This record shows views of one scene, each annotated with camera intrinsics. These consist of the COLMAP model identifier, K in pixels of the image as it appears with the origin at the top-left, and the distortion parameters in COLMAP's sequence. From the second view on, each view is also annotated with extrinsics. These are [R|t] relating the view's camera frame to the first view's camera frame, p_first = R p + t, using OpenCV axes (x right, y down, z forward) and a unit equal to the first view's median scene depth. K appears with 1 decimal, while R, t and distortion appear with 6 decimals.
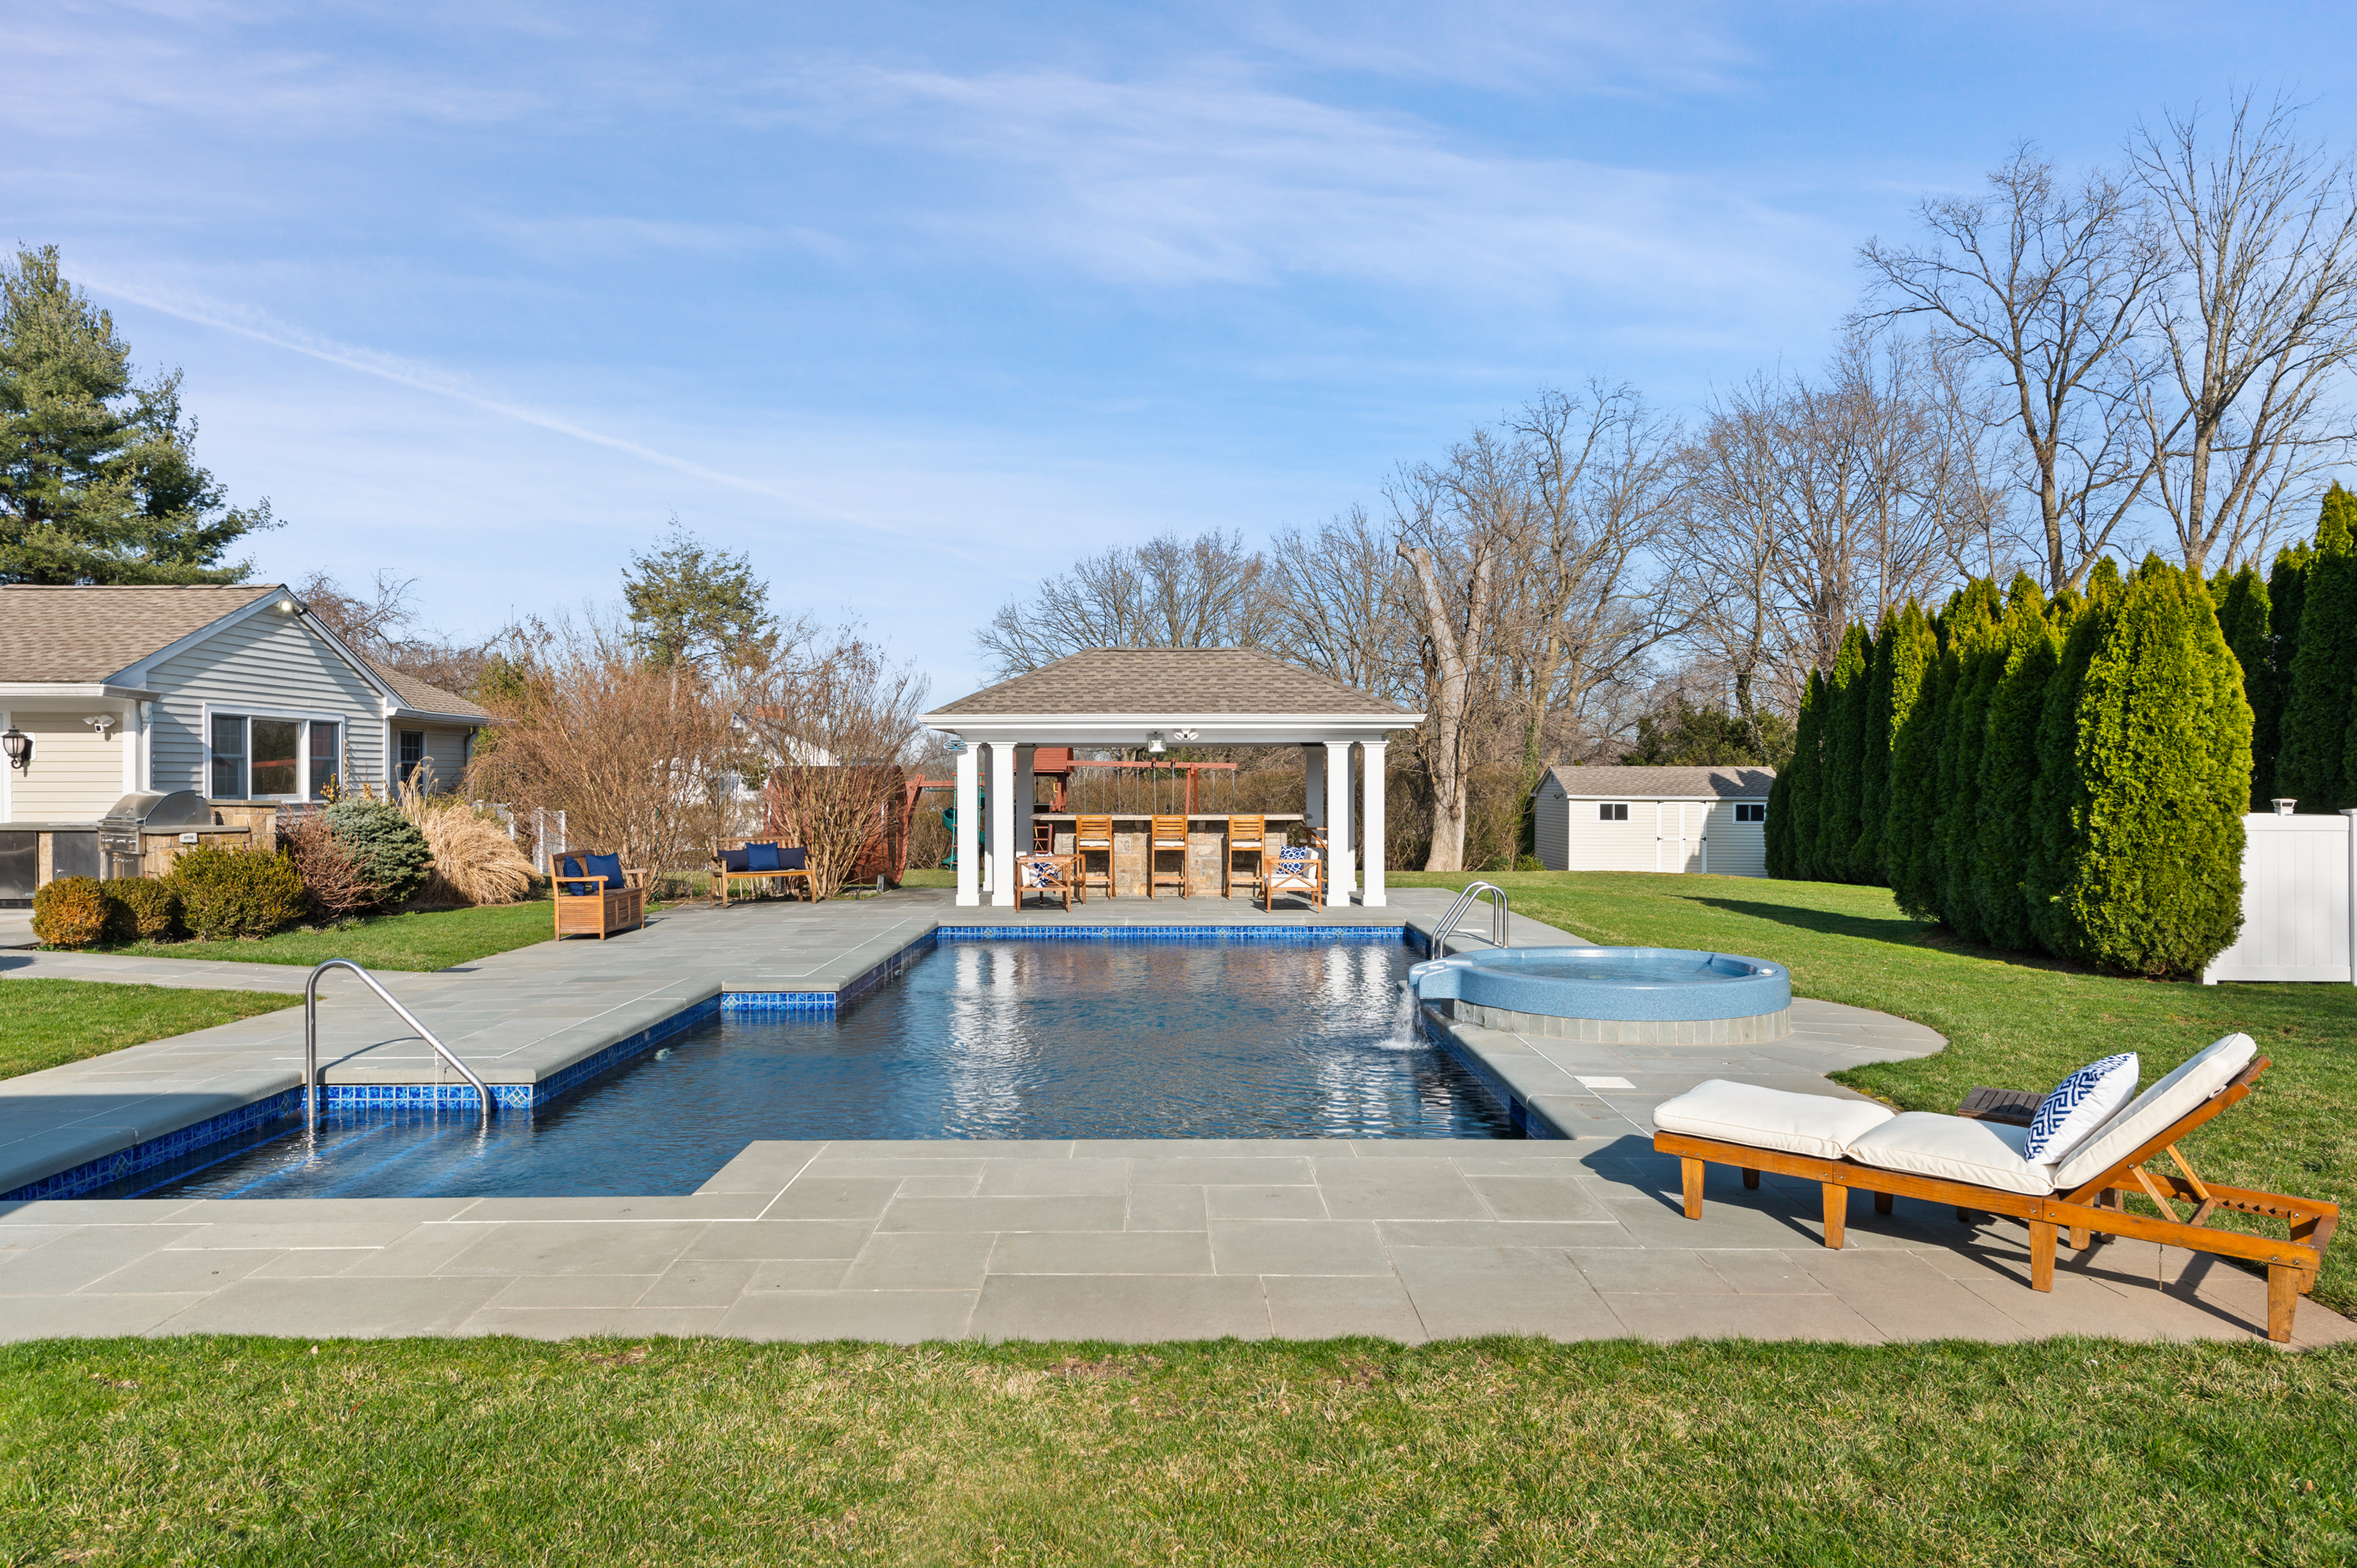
lens RADIAL K [[1532.5, 0, 1180.7], [0, 1532.5, 785.1], [0, 0, 1]] dist [0.006746, -0.005048]
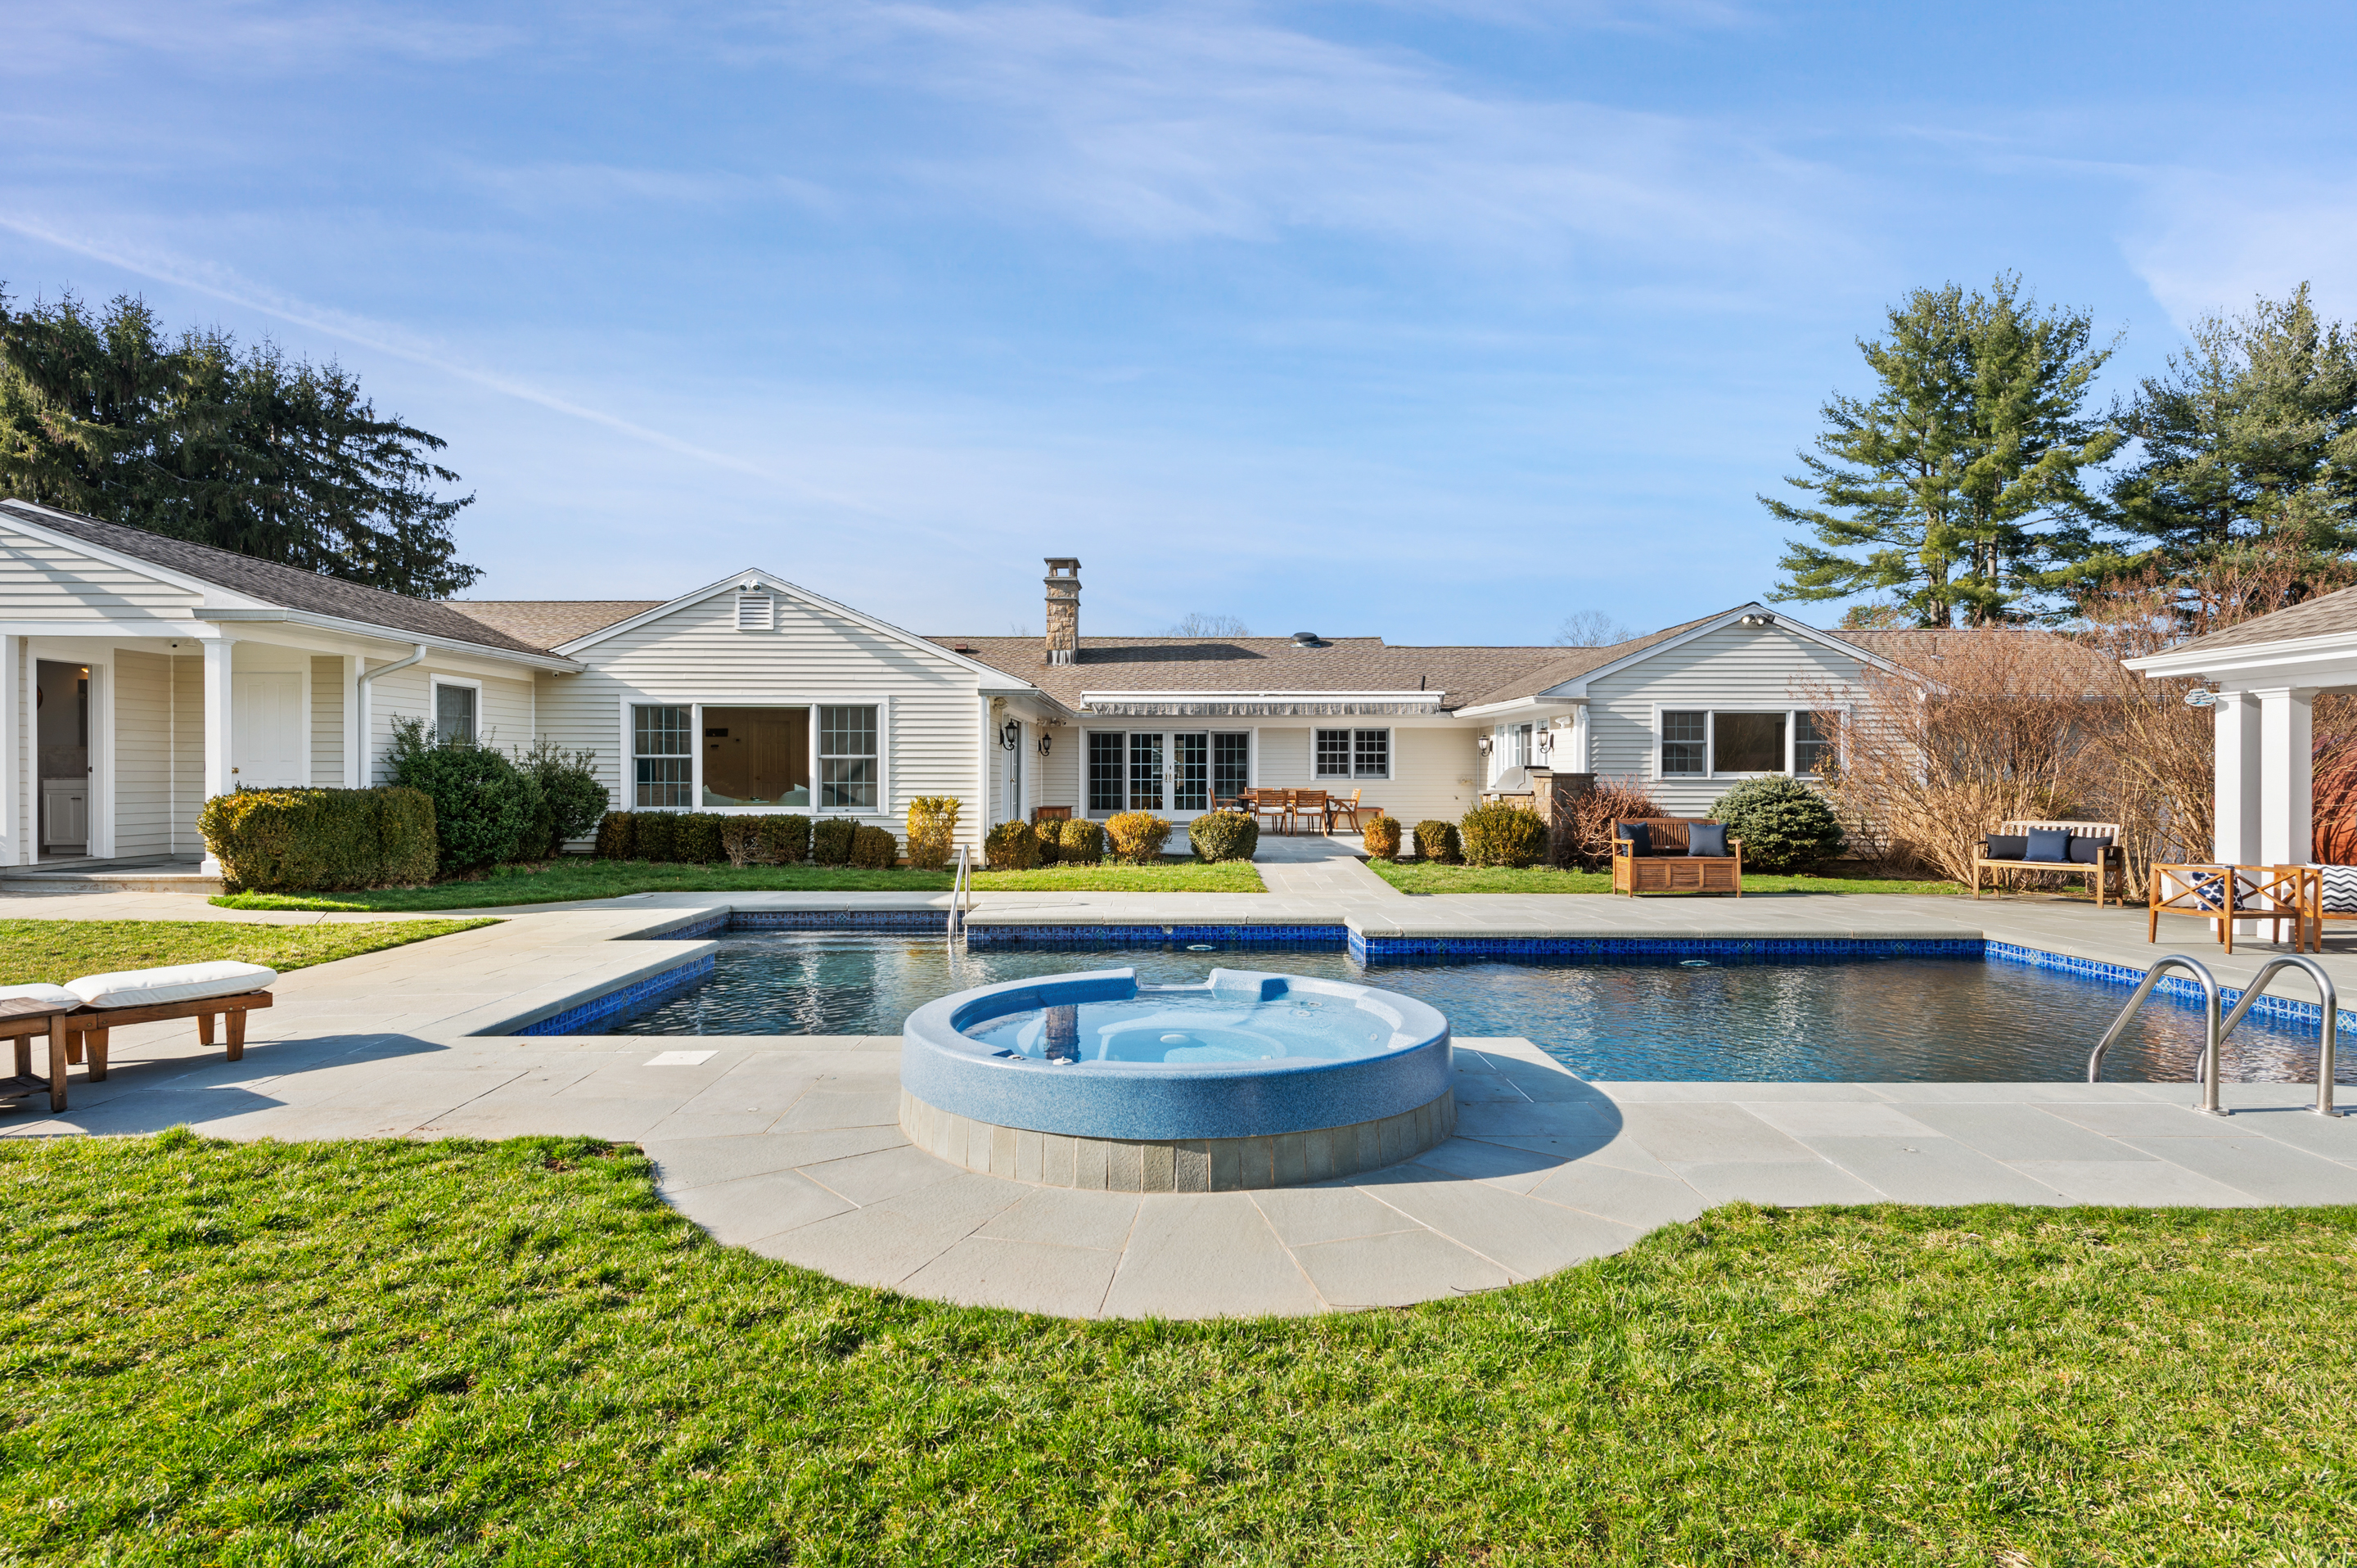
lens RADIAL K [[1233.7, 0, 1168.4], [0, 1233.7, 781.2], [0, 0, 1]] dist [0.010039, -0.004668]
pose [[-0.001711, 0.004600, -0.999988, 0.412938], [-0.005478, 0.999974, 0.004609, 0.011604], [0.999984, 0.005486, -0.001686, 0.529594]]
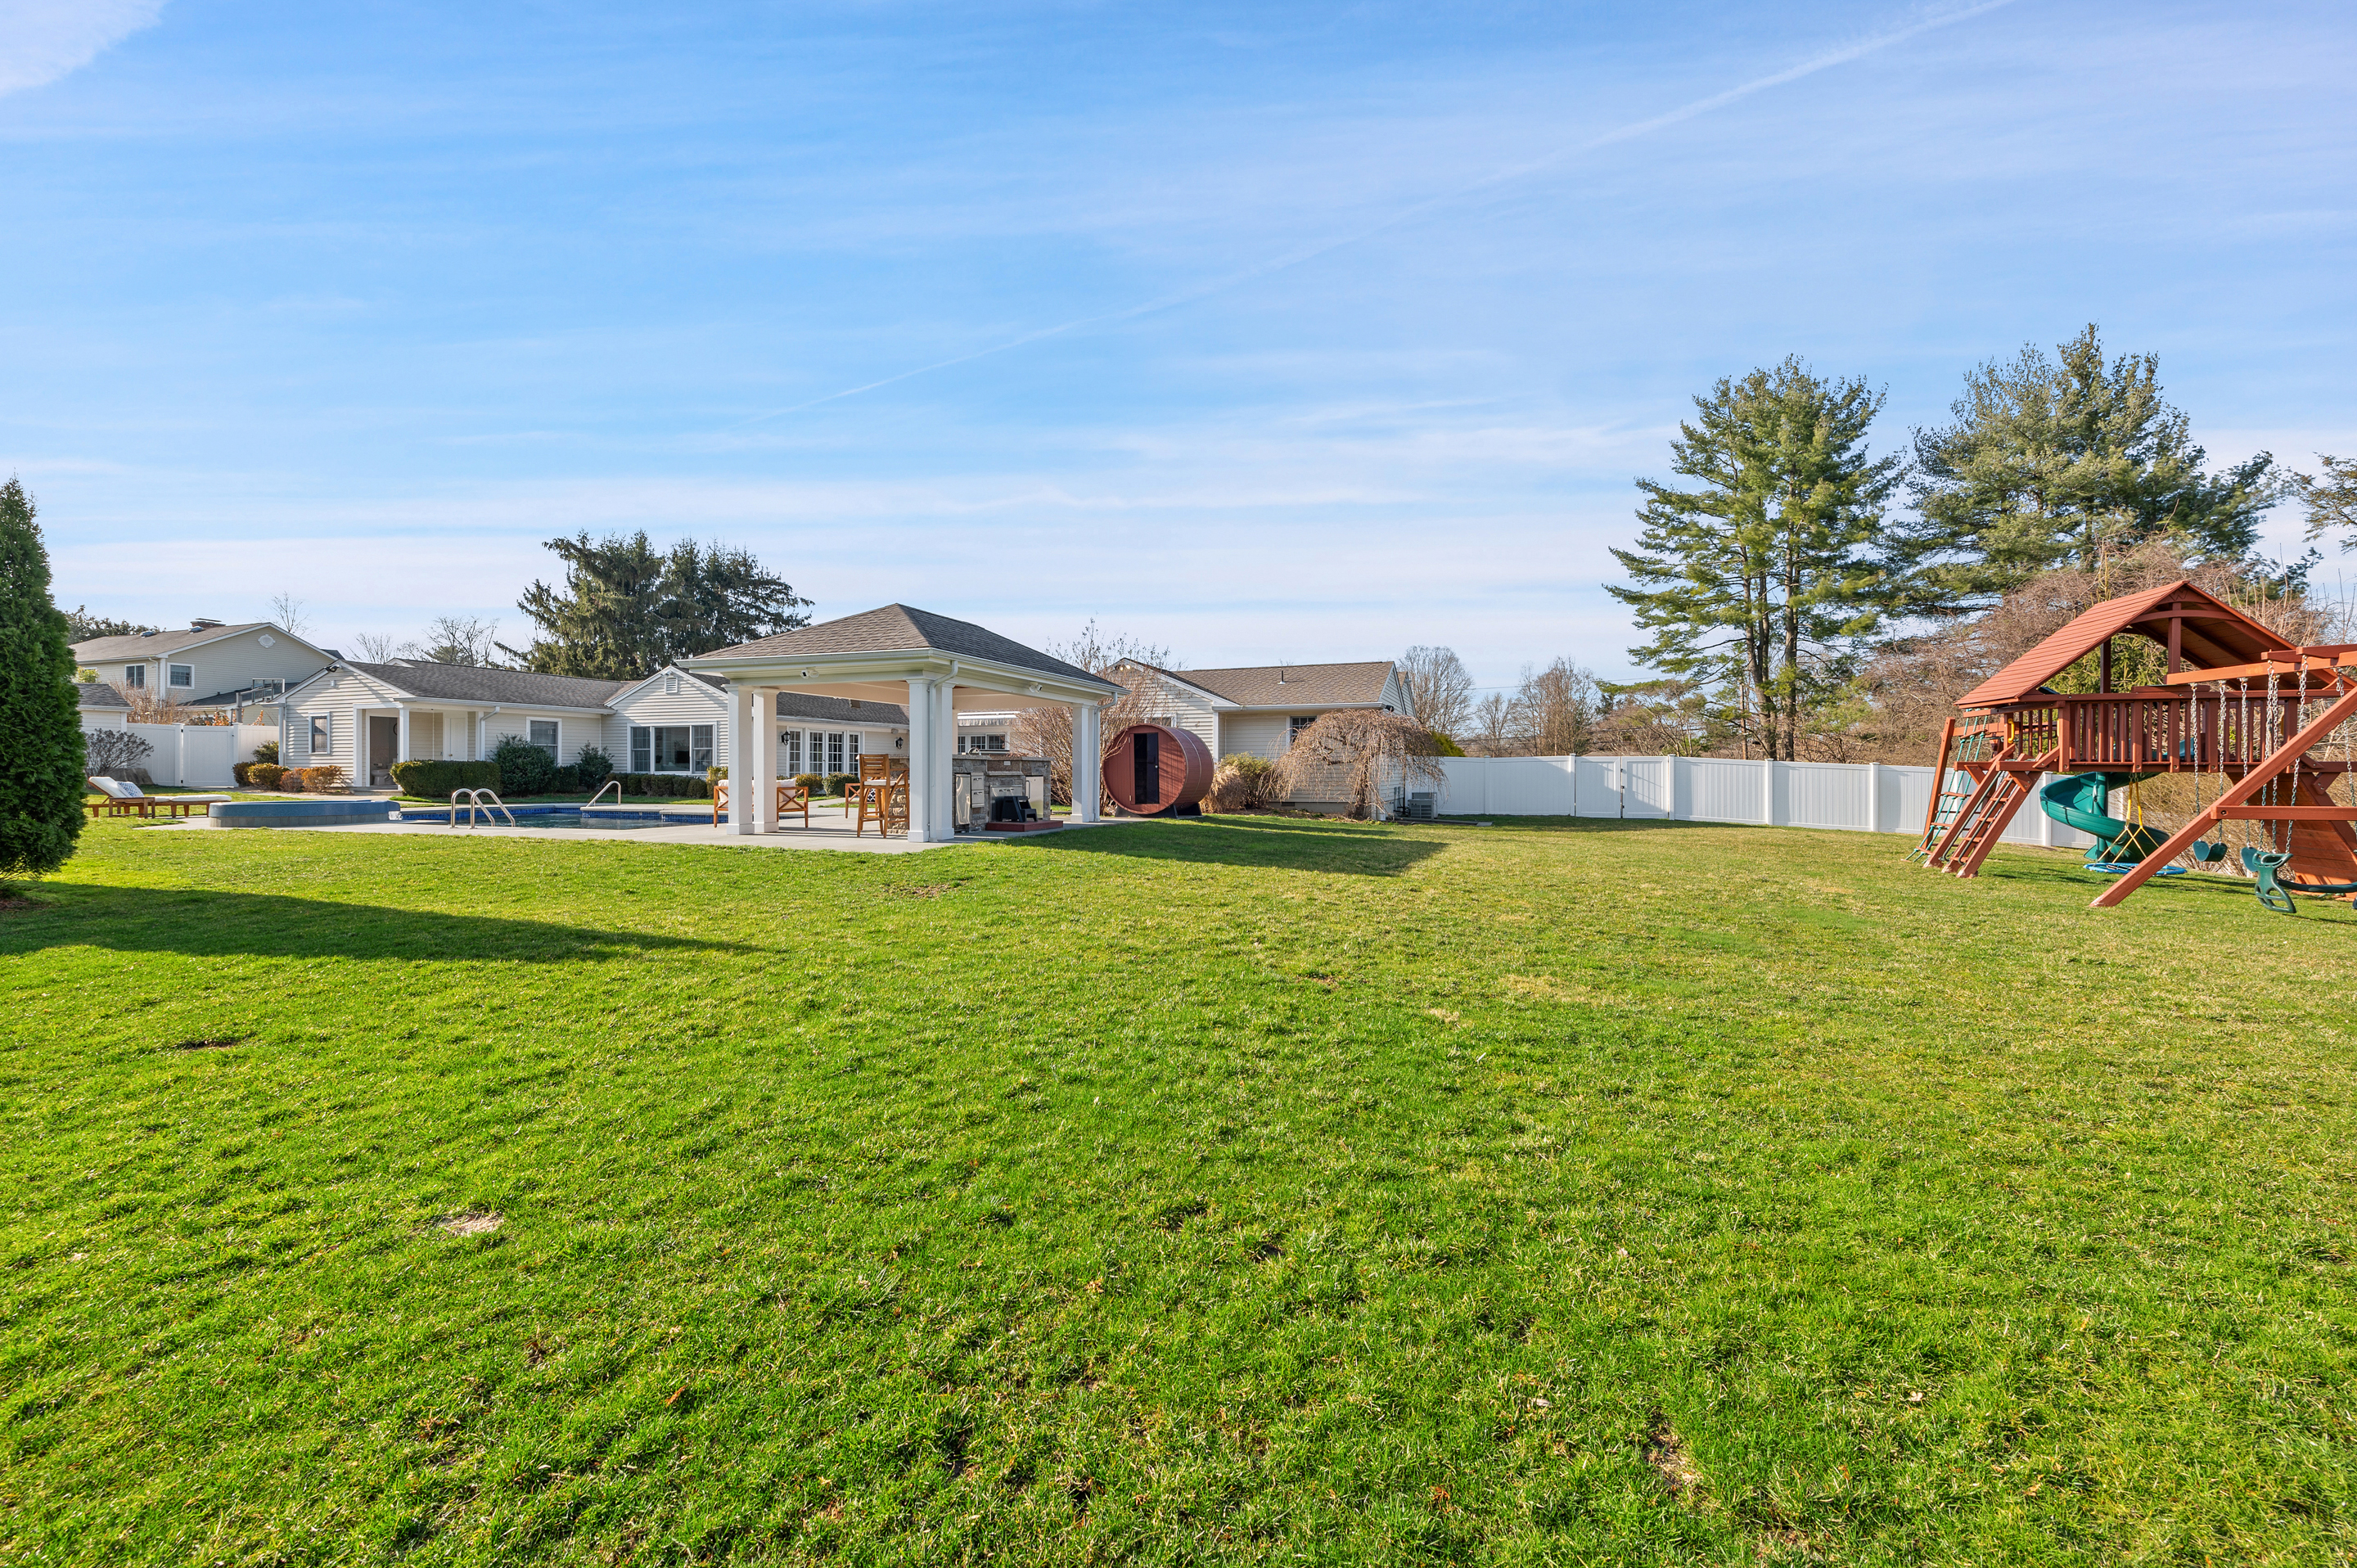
lens RADIAL K [[932.2, 0, 1185.4], [0, 932.2, 777.4], [0, 0, 1]] dist [0.000430, -0.000016]
pose [[-0.355640, 0.004379, -0.934613, 0.633043], [-0.001854, 0.999984, 0.005391, 0.036027], [0.934621, 0.003650, -0.355626, 1.552062]]
